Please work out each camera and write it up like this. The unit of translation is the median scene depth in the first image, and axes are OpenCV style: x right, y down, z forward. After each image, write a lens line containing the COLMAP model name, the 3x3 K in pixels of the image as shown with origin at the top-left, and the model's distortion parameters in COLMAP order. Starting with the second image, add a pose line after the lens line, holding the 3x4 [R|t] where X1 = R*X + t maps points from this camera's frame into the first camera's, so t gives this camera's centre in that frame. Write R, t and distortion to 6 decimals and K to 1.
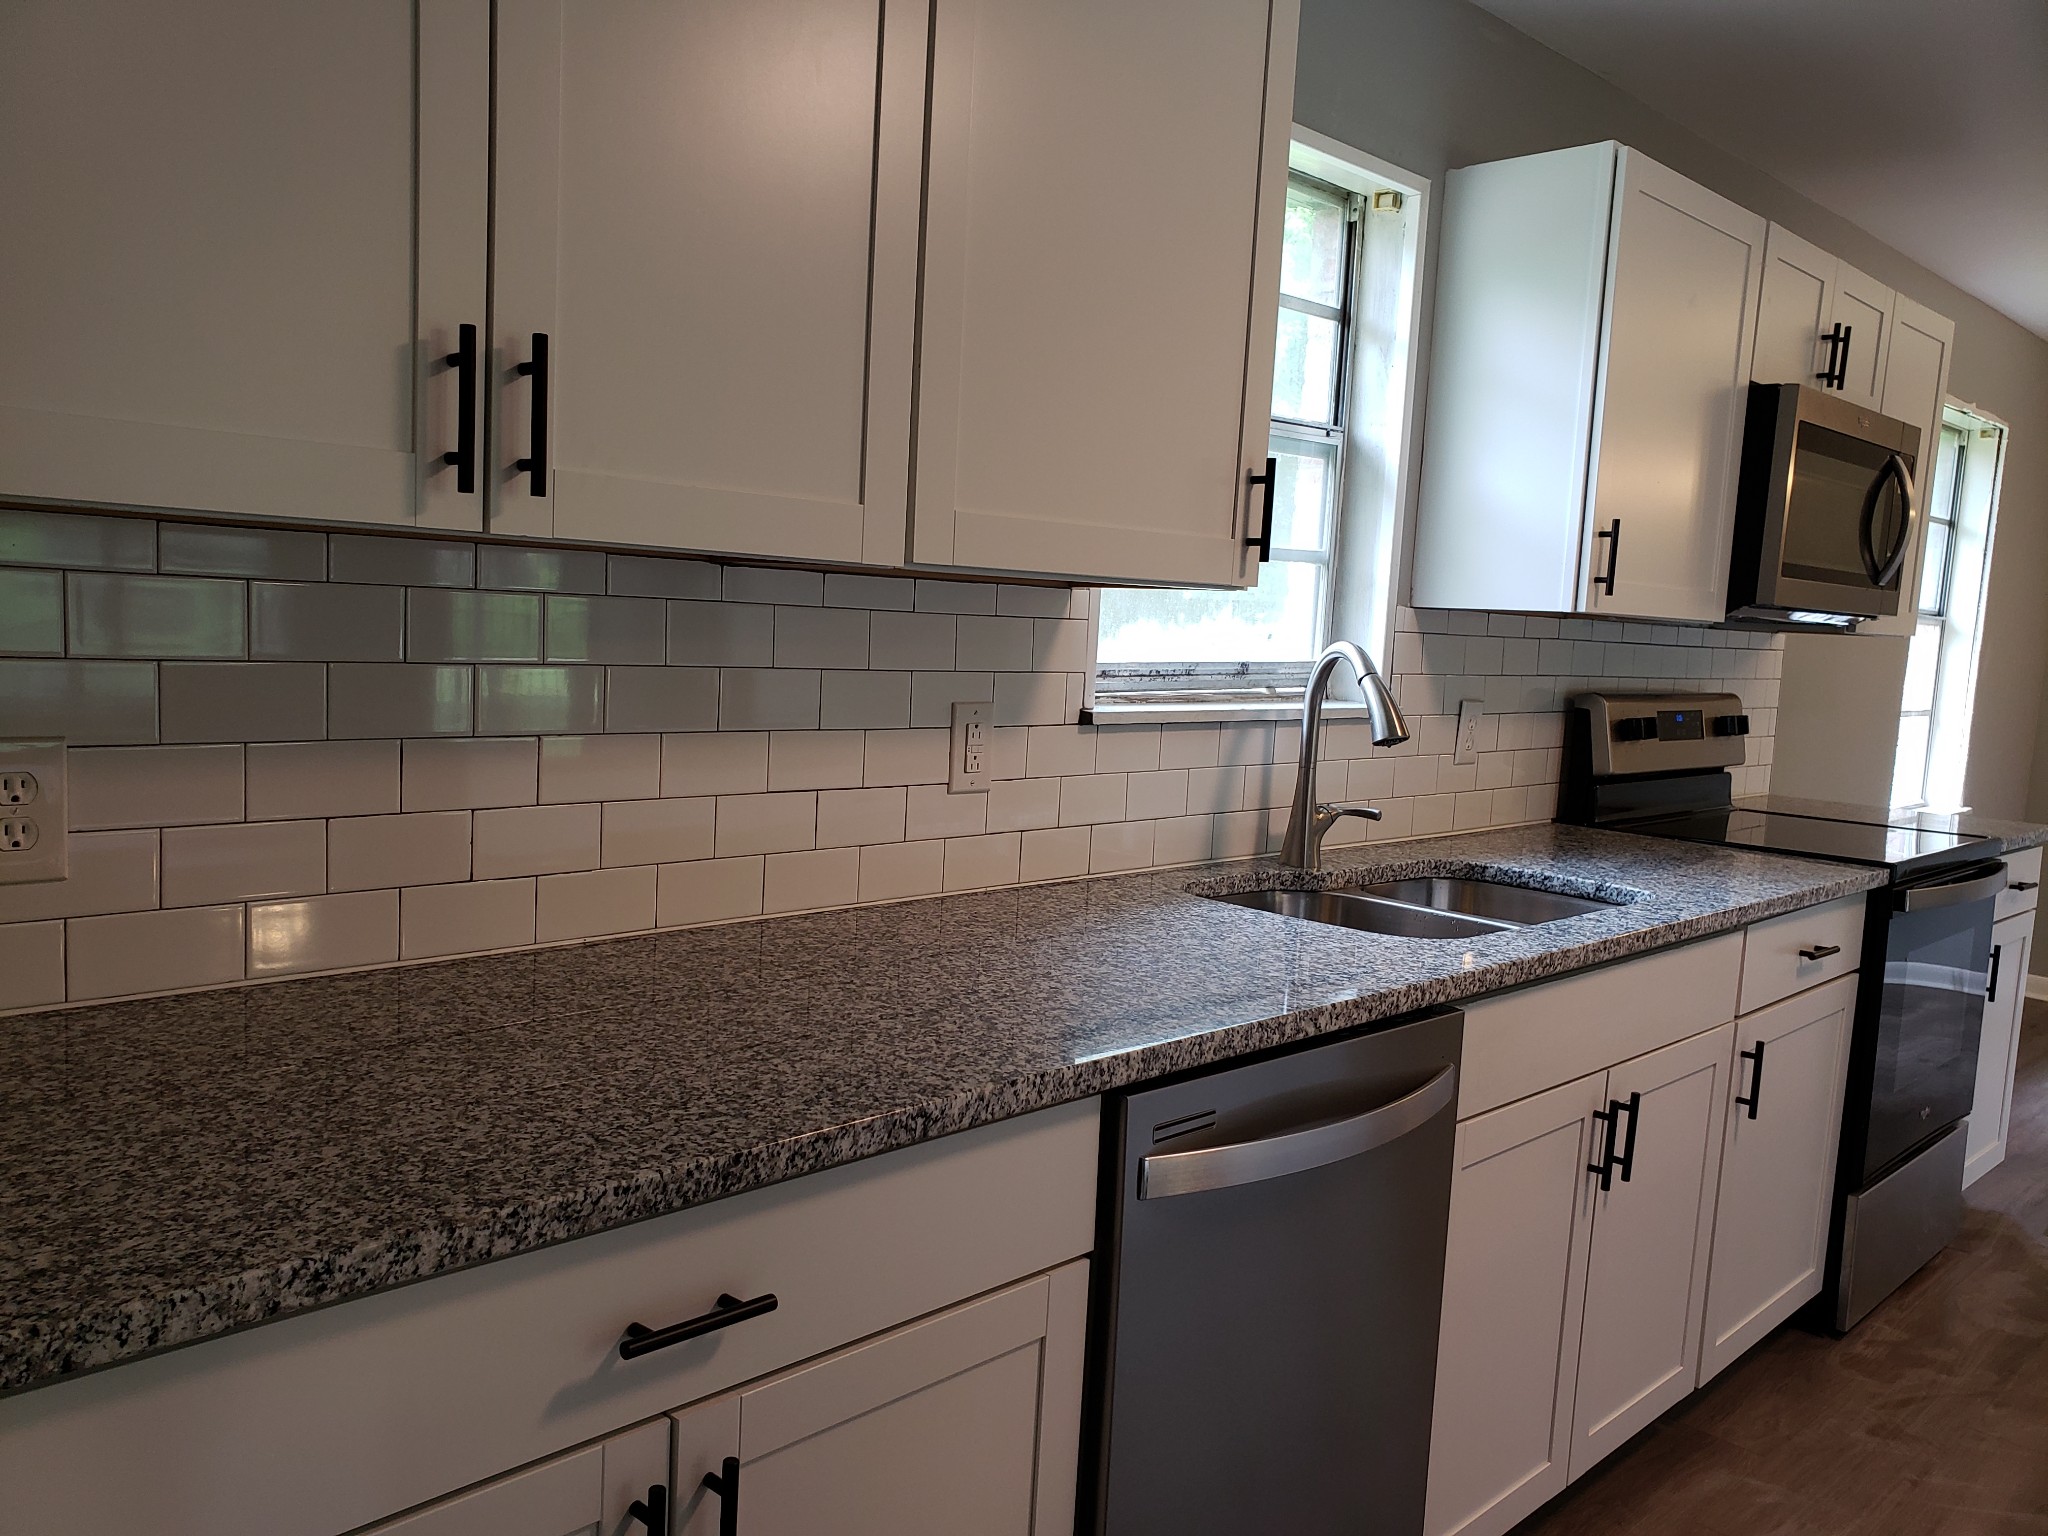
lens RADIAL K [[1605.1, 0, 991.9], [0, 1605.1, 794.0], [0, 0, 1]] dist [0.010367, -0.000318]
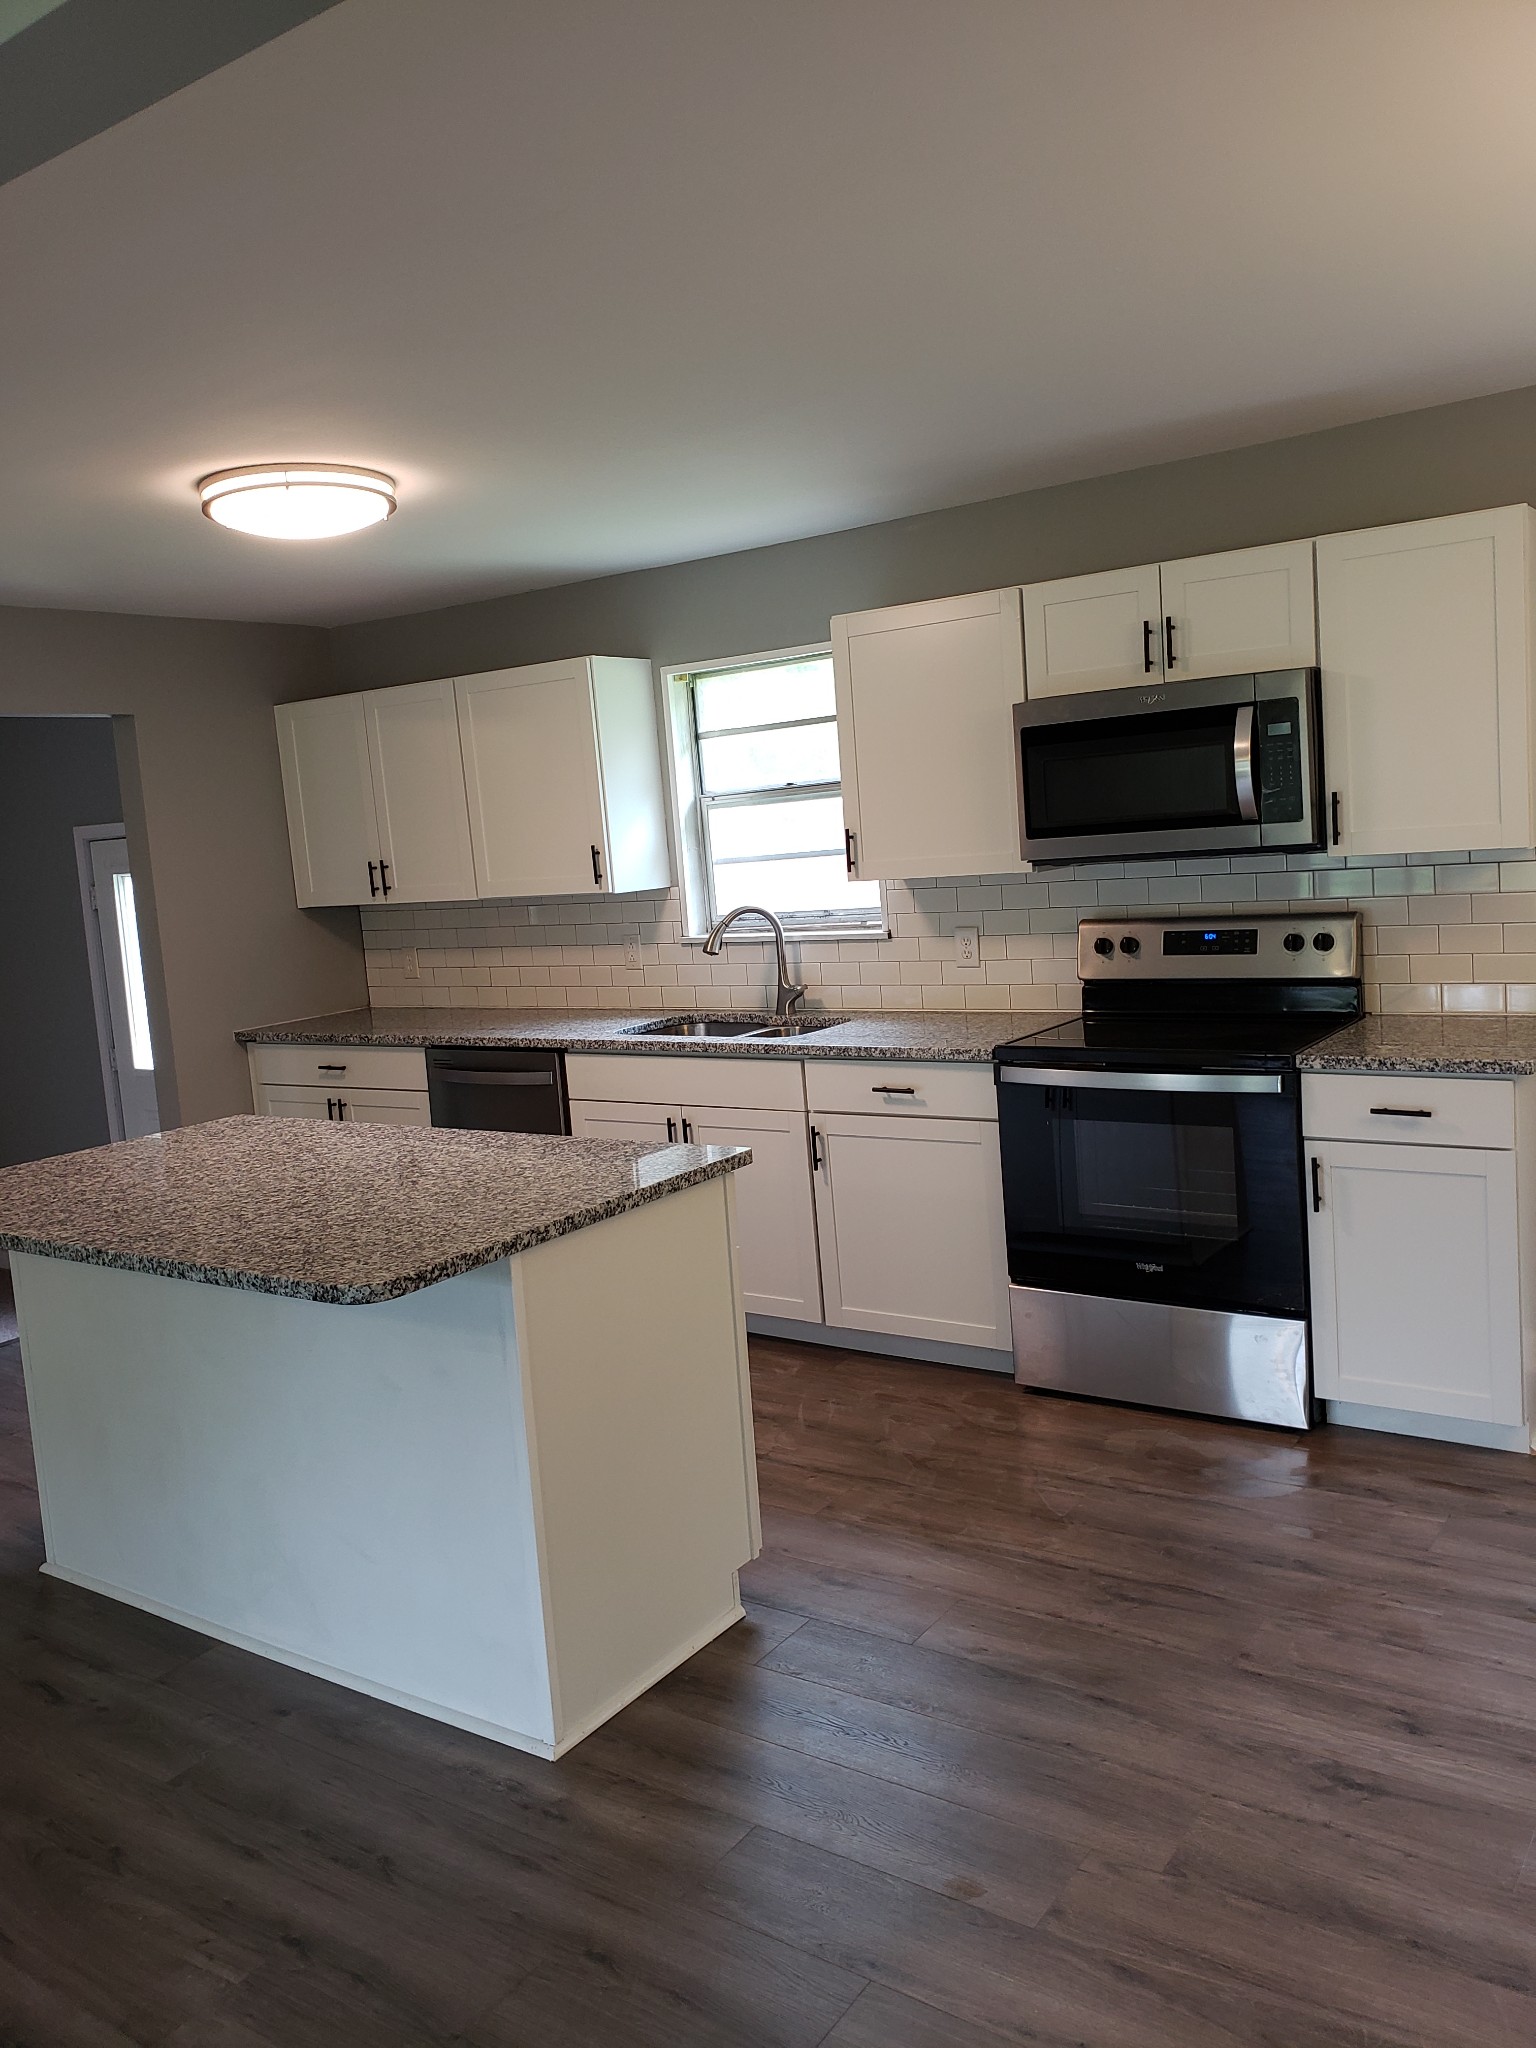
lens RADIAL K [[1563.5, 0, 777.1], [0, 1563.5, 1015.4], [0, 0, 1]] dist [0.222834, -0.549400]
pose [[0.180794, 0.060761, -0.981642, 2.554268], [-0.026279, 0.998032, 0.056936, -0.078013], [0.983170, 0.015503, 0.182034, 0.765793]]
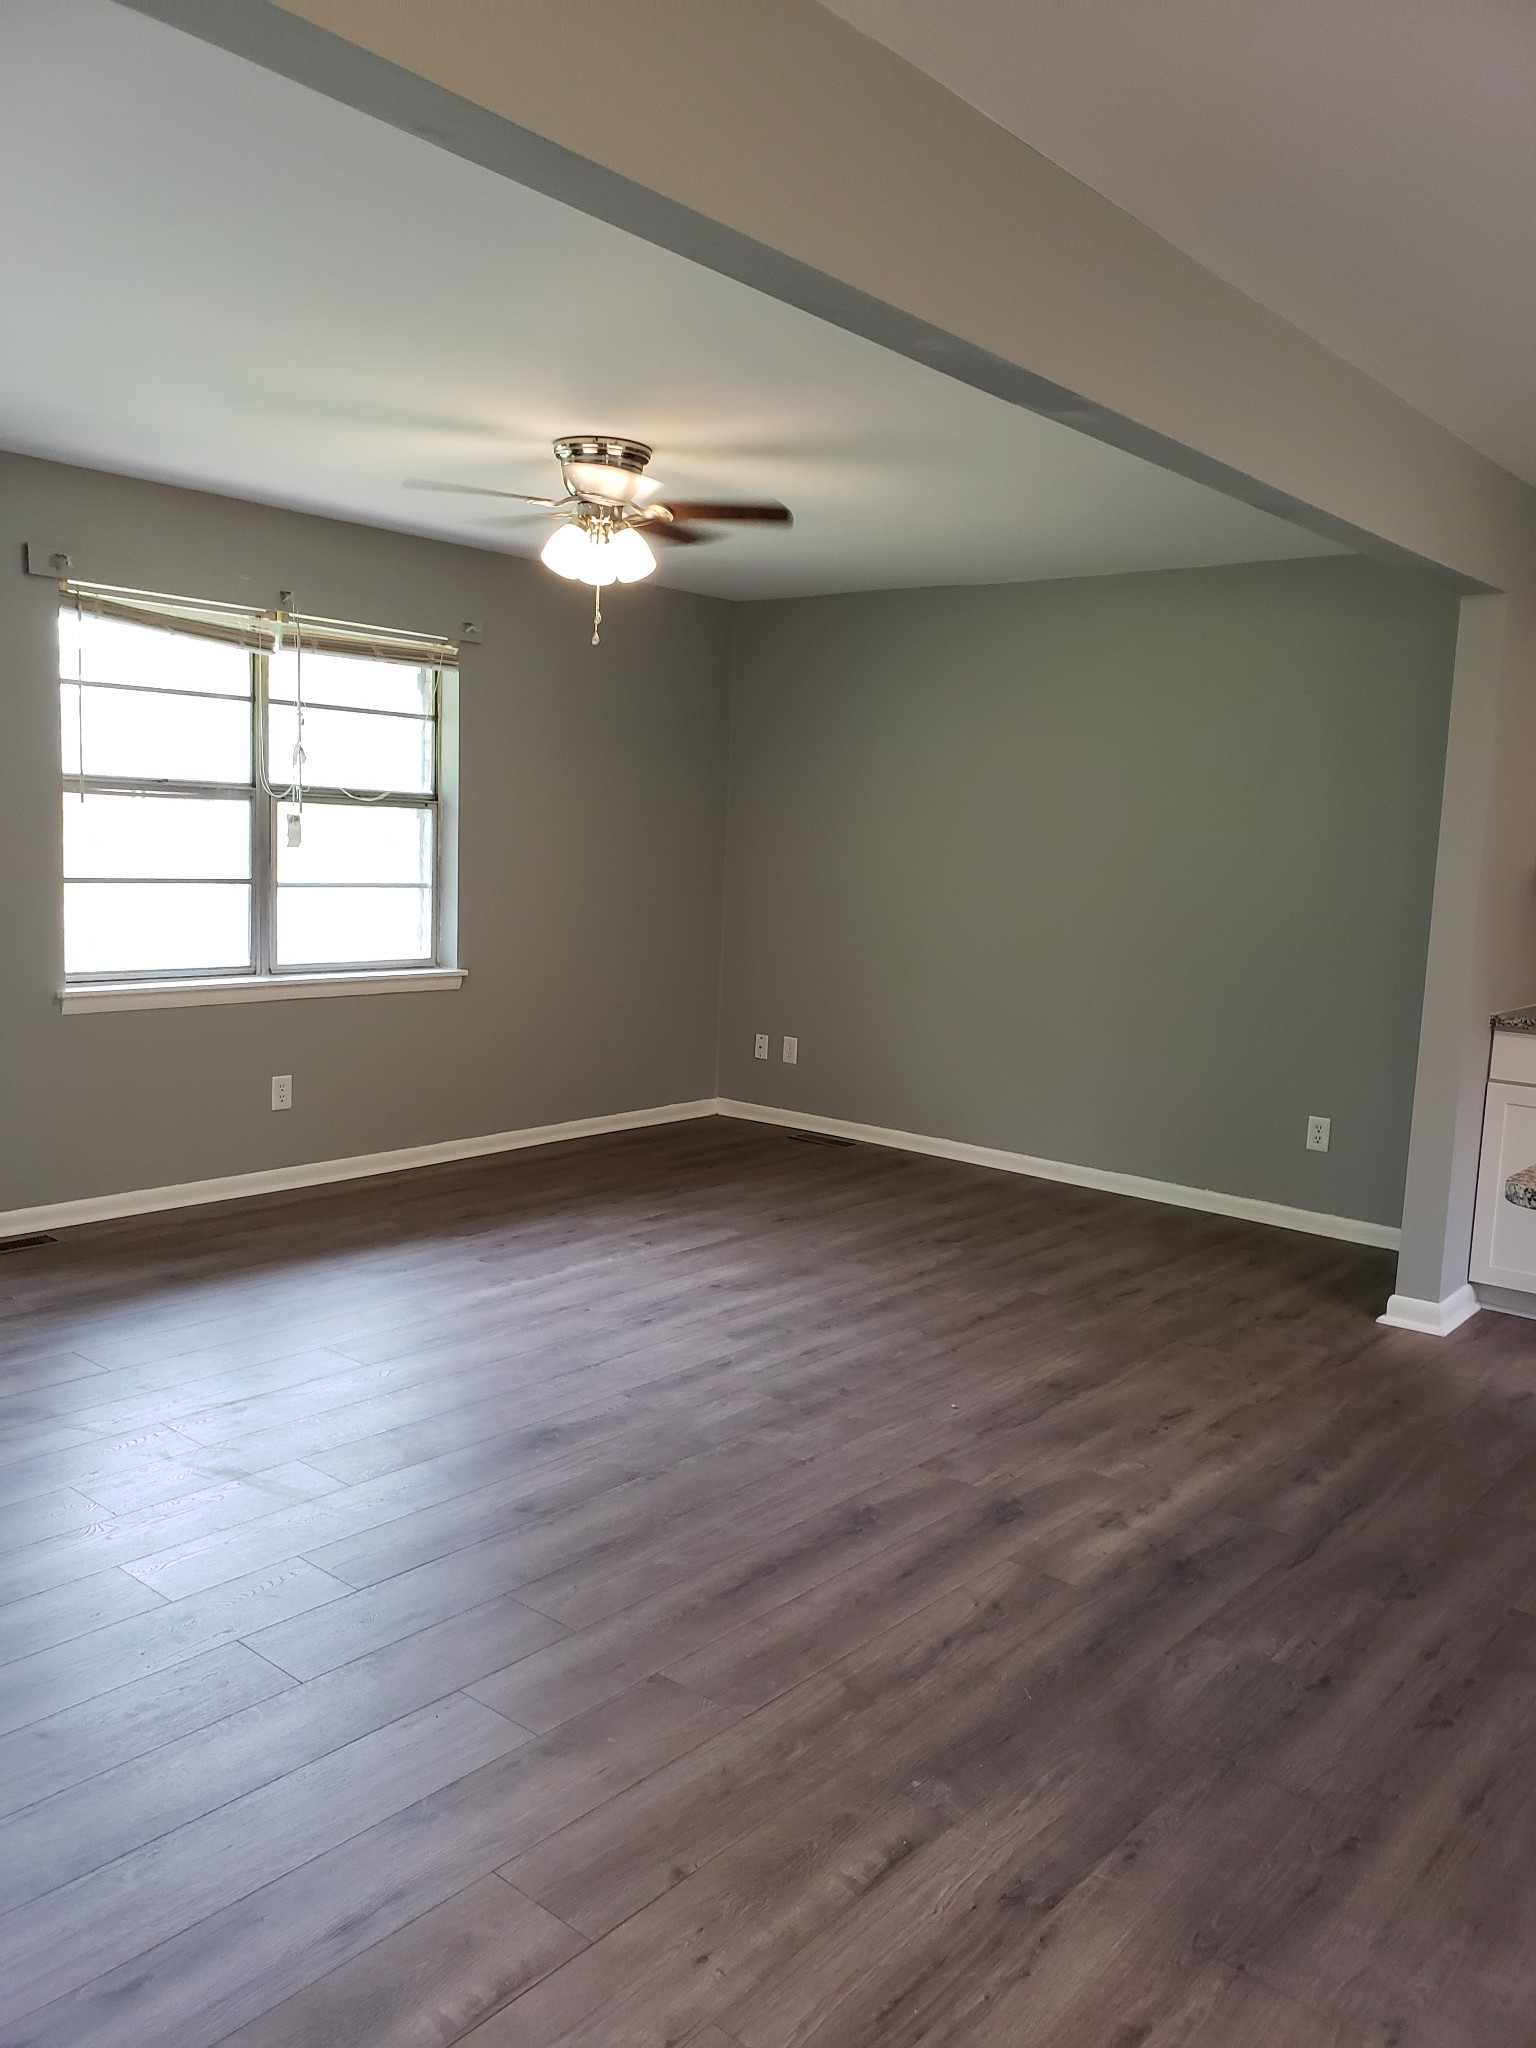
lens RADIAL K [[1580.0, 0, 768.4], [0, 1580.0, 1025.7], [0, 0, 1]] dist [0.118067, -0.177092]
pose [[-0.989887, -0.084647, -0.113840, 2.131424], [-0.109909, 0.964981, 0.238184, -0.155236], [0.089692, 0.248288, -0.964525, 1.704067]]
